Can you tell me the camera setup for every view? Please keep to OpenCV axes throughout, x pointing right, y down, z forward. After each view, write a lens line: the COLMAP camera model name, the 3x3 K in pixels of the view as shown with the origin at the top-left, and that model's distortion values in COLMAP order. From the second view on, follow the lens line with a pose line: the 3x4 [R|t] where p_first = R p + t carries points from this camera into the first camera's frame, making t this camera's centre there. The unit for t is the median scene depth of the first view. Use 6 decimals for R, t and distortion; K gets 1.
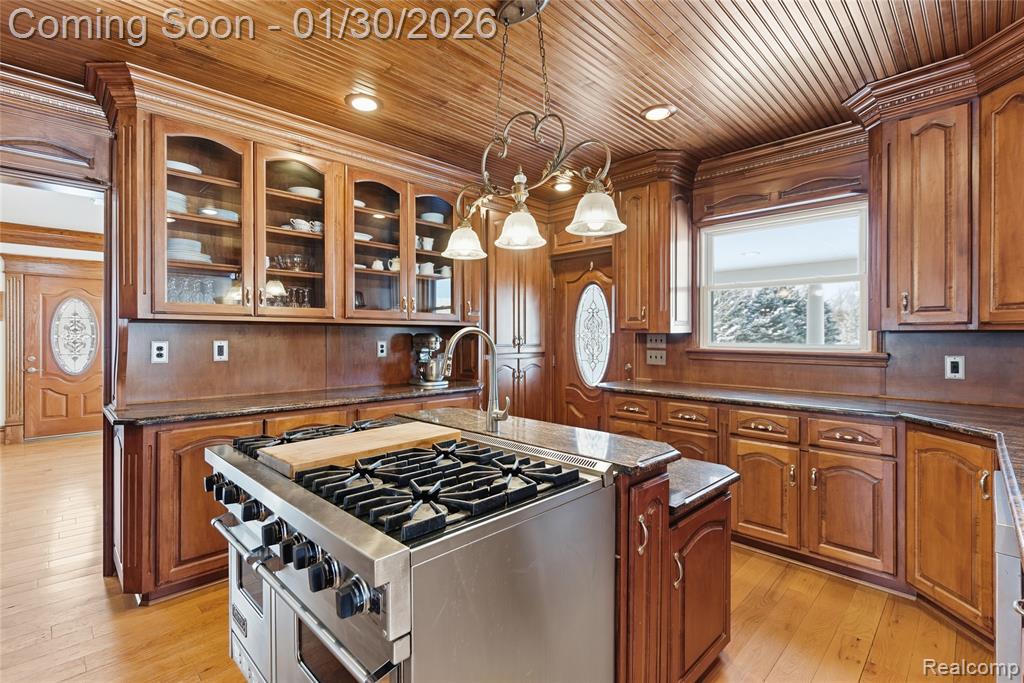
lens RADIAL K [[467.5, 0, 510.2], [0, 467.5, 338.0], [0, 0, 1]] dist [0.004980, -0.002985]
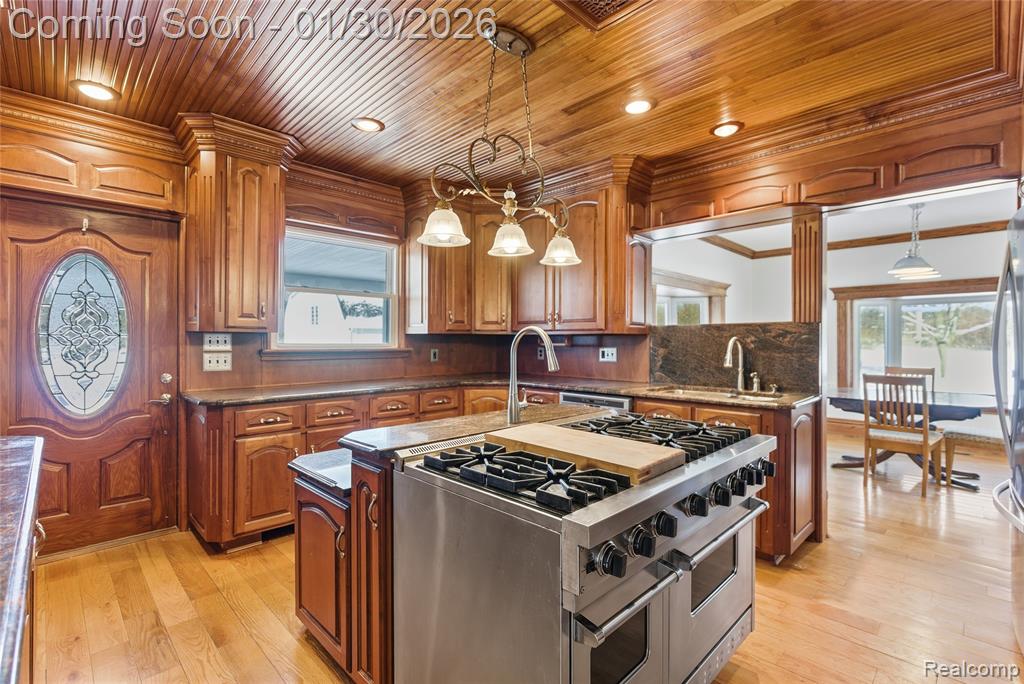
lens RADIAL K [[467.5, 0, 517.3], [0, 467.5, 345.1], [0, 0, 1]] dist [0.004980, -0.002985]
pose [[-0.009164, -0.011811, 0.999888, -0.781710], [0.003793, 0.999923, 0.011846, 0.005659], [-0.999951, 0.003901, -0.009119, 0.702889]]
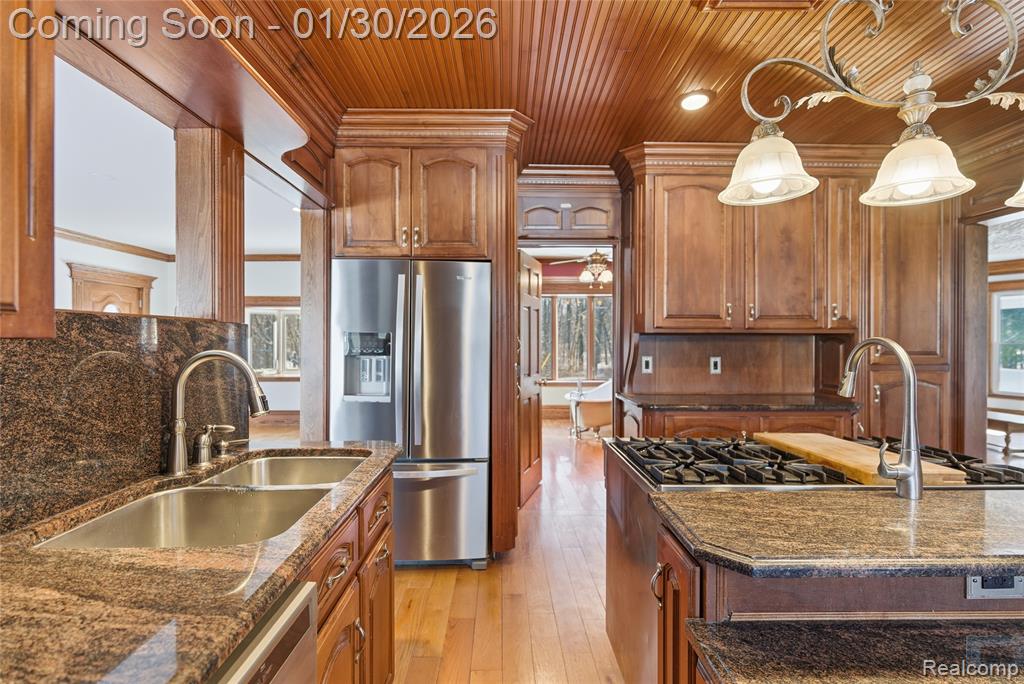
lens RADIAL K [[467.5, 0, 508.6], [0, 467.5, 340.6], [0, 0, 1]] dist [0.004980, -0.002985]
pose [[-0.690298, -0.001170, -0.723525, 0.572919], [-0.003703, 0.999991, 0.001917, -0.010152], [0.723516, 0.004002, -0.690296, 0.734155]]
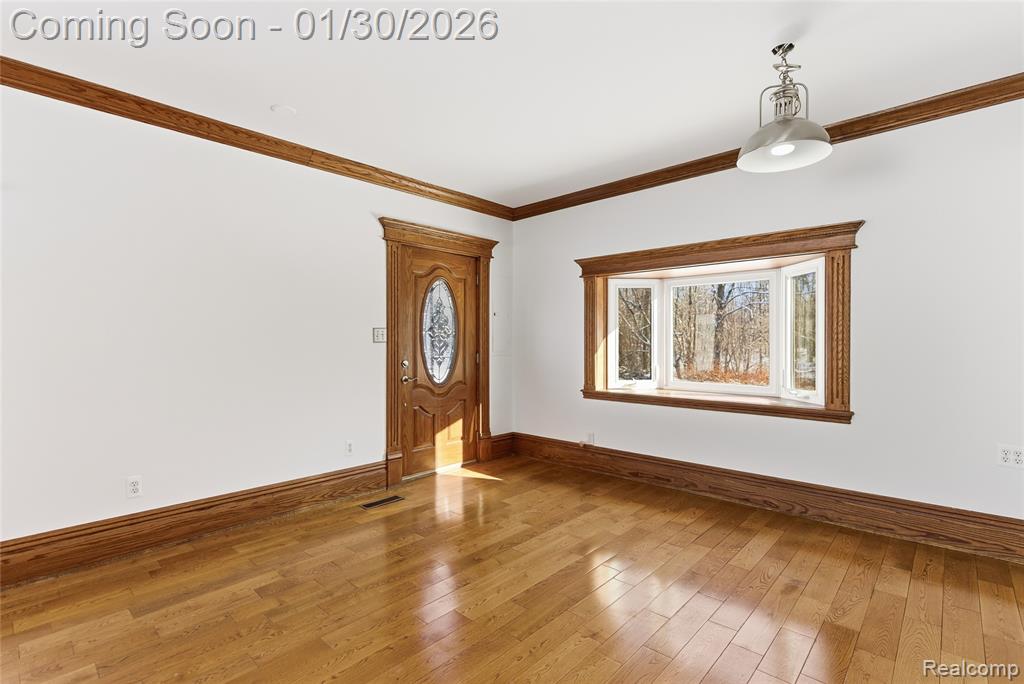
lens RADIAL K [[467.5, 0, 504.6], [0, 467.5, 338.2], [0, 0, 1]] dist [0.004980, -0.002985]
pose [[-0.999109, -0.005711, -0.041818, 0.086417], [-0.005584, 0.999979, -0.003151, 0.031657], [0.041835, -0.002915, -0.999120, -0.659593]]
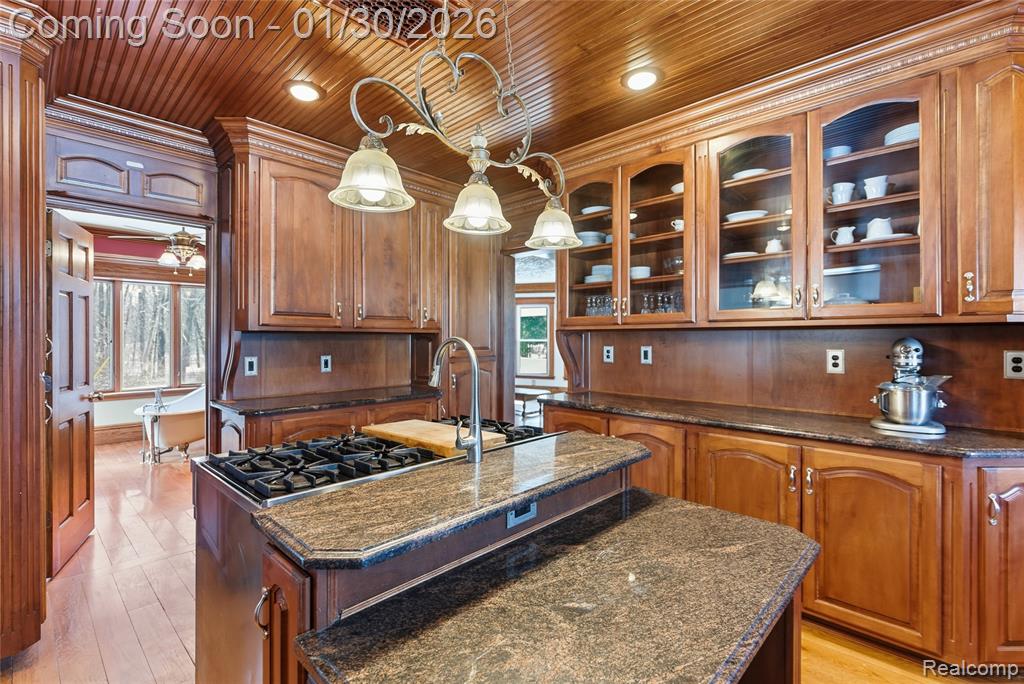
lens RADIAL K [[467.5, 0, 515.4], [0, 467.5, 338.3], [0, 0, 1]] dist [0.004980, -0.002985]
pose [[0.038445, -0.000469, -0.999261, 0.559745], [-0.002882, 0.999996, -0.000580, -0.012594], [0.999257, 0.002902, 0.038444, 0.729553]]
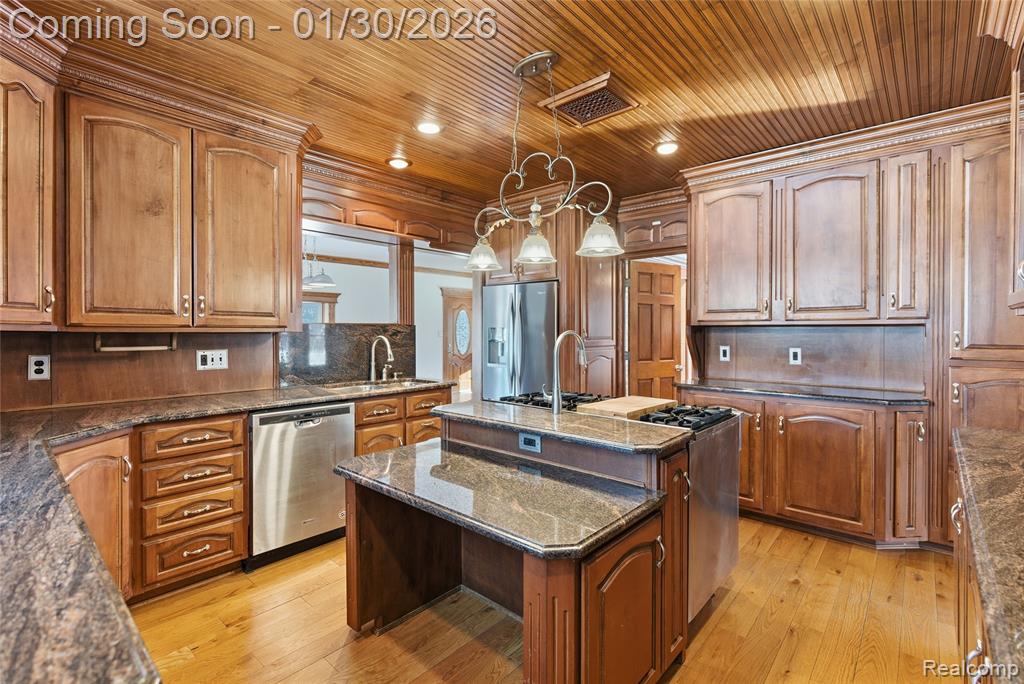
lens RADIAL K [[467.5, 0, 503.2], [0, 467.5, 335.7], [0, 0, 1]] dist [0.004980, -0.002985]
pose [[-0.998539, 0.000794, -0.054039, 0.123748], [0.000070, 0.999910, 0.013411, -0.017136], [0.054045, 0.013388, -0.998449, 1.566785]]
